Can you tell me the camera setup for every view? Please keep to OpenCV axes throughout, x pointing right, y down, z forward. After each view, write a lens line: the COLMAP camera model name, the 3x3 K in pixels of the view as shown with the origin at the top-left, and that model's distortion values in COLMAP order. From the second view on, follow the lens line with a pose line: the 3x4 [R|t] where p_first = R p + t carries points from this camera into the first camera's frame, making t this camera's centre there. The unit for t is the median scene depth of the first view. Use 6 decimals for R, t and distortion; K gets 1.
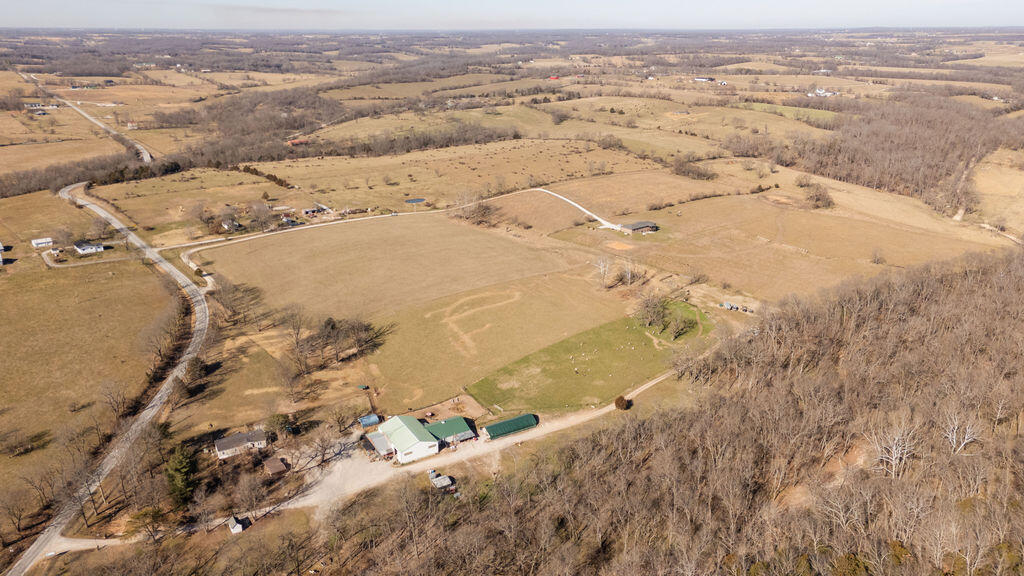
lens RADIAL K [[750.6, 0, 513.5], [0, 750.6, 284.2], [0, 0, 1]] dist [0.077425, -0.067910]
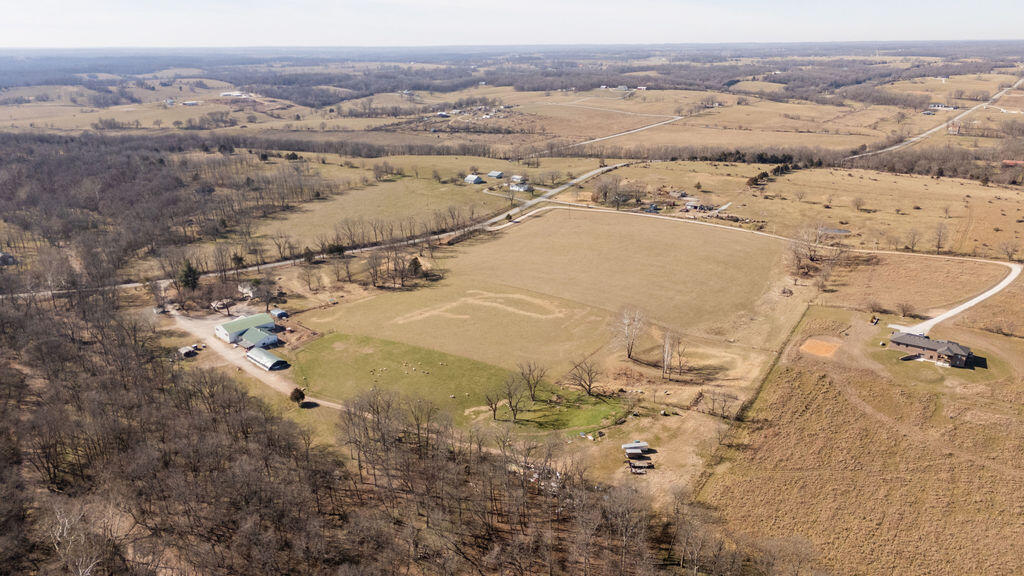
lens RADIAL K [[750.6, 0, 510.1], [0, 750.6, 285.5], [0, 0, 1]] dist [0.077425, -0.067910]
pose [[0.237914, 0.296956, -0.924778, 0.816215], [-0.308389, 0.925946, 0.217993, -0.198454], [0.921028, 0.233328, 0.311873, 0.738682]]
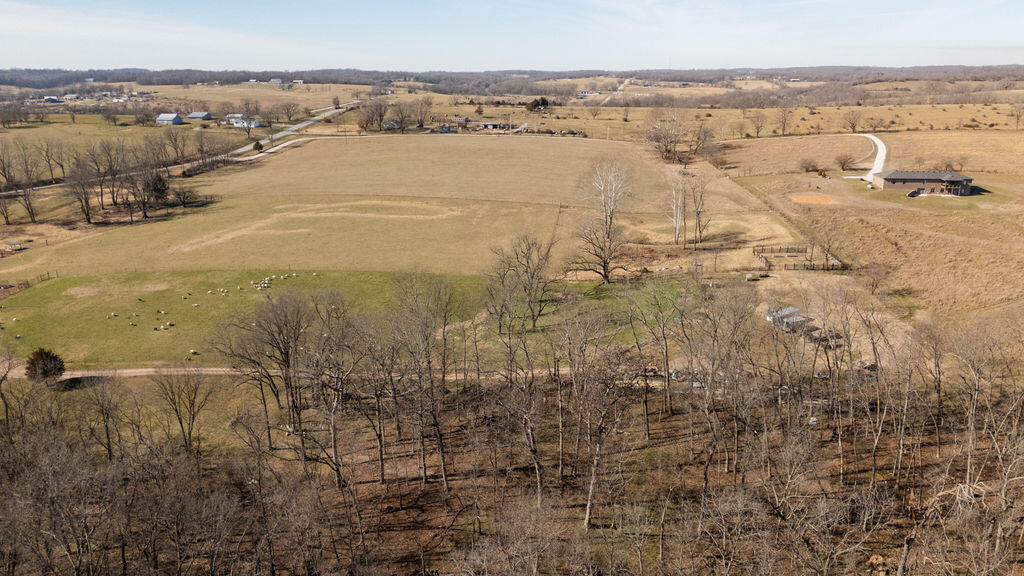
lens RADIAL K [[750.6, 0, 516.4], [0, 750.6, 289.0], [0, 0, 1]] dist [0.077425, -0.067910]
pose [[0.668965, 0.203613, -0.714862, 0.474739], [-0.240222, 0.969361, 0.051303, 0.029040], [0.703406, 0.137406, 0.697381, 0.713315]]
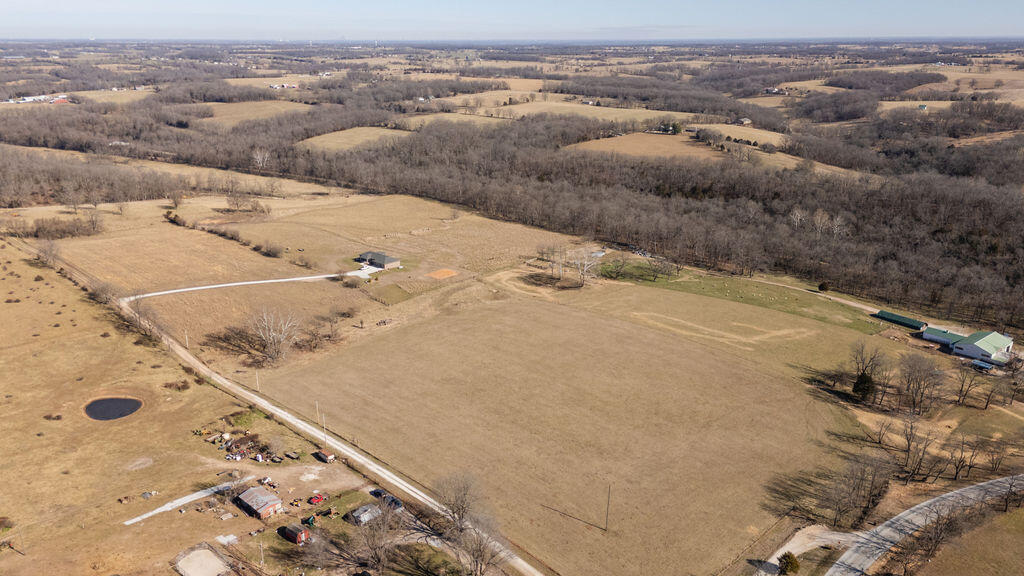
lens RADIAL K [[750.6, 0, 515.1], [0, 750.6, 293.1], [0, 0, 1]] dist [0.077425, -0.067910]
pose [[-0.140933, -0.315212, 0.938498, -0.823015], [0.322367, 0.881687, 0.344540, -0.371382], [-0.936065, 0.351098, -0.022645, 1.235518]]
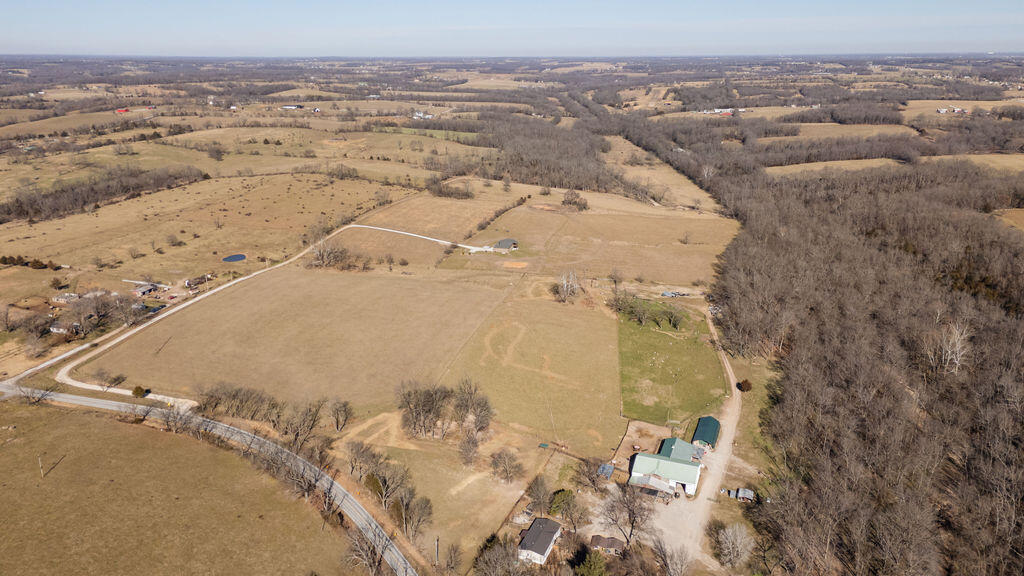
lens RADIAL K [[750.6, 0, 512.7], [0, 750.6, 283.8], [0, 0, 1]] dist [0.077425, -0.067910]
pose [[0.785689, -0.181382, 0.591434, -0.613869], [0.201151, 0.979003, 0.033025, -0.077536], [-0.585006, 0.093020, 0.805677, 0.228591]]
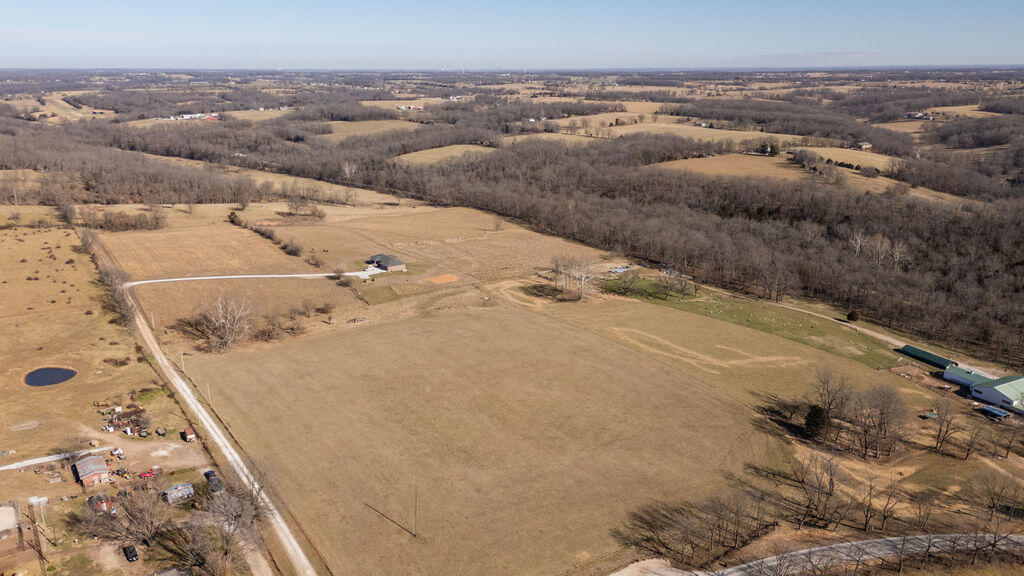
lens RADIAL K [[750.6, 0, 514.1], [0, 750.6, 291.0], [0, 0, 1]] dist [0.077425, -0.067910]
pose [[0.057281, -0.282859, 0.957450, -0.813566], [0.325623, 0.911873, 0.249913, -0.279816], [-0.943763, 0.297453, 0.144339, 1.058550]]
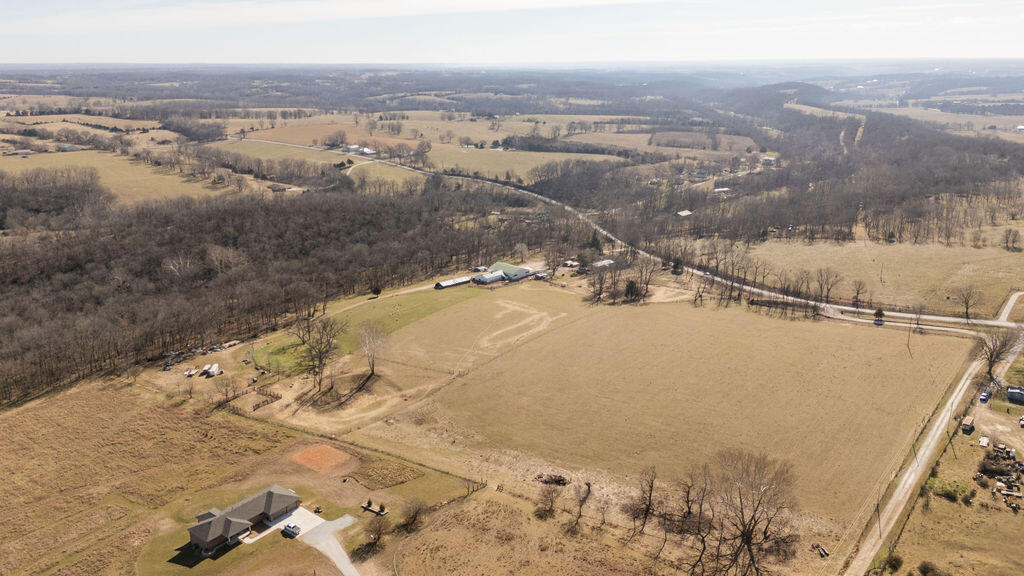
lens RADIAL K [[750.6, 0, 519.1], [0, 750.6, 288.7], [0, 0, 1]] dist [0.077425, -0.067910]
pose [[-0.973737, 0.074455, -0.215156, 0.148760], [-0.065766, 0.812748, 0.578892, -0.542882], [0.217970, 0.577838, -0.786506, 1.735083]]
